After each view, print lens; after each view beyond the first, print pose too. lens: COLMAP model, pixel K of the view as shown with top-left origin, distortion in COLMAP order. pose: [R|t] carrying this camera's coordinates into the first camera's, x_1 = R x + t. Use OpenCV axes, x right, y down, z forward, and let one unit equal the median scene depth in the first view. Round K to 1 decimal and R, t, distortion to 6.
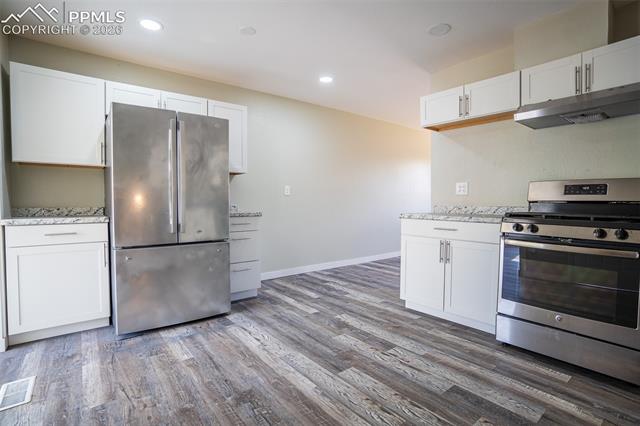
lens RADIAL K [[316.4, 0, 316.1], [0, 316.4, 212.6], [0, 0, 1]] dist [-0.064665, 0.020032]
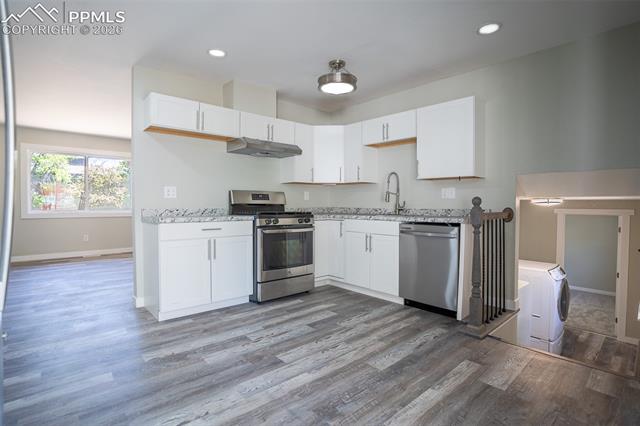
lens RADIAL K [[316.4, 0, 322.6], [0, 316.4, 210.8], [0, 0, 1]] dist [-0.064665, 0.020032]
pose [[-0.072965, -0.019644, 0.997141, -0.904402], [0.035429, 0.999124, 0.022275, -0.029115], [-0.996705, 0.036953, -0.072205, 0.830832]]
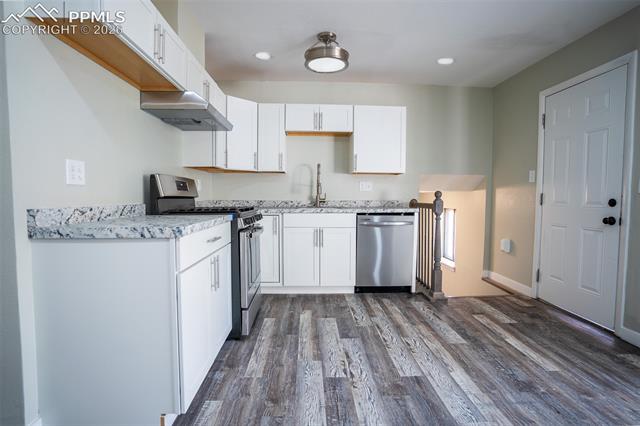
lens RADIAL K [[316.4, 0, 321.5], [0, 316.4, 213.0], [0, 0, 1]] dist [-0.064665, 0.020032]
pose [[-0.811252, -0.030179, 0.583918, -0.199559], [0.022202, 0.996357, 0.082341, -0.064834], [-0.584275, 0.079764, -0.807626, 1.710076]]
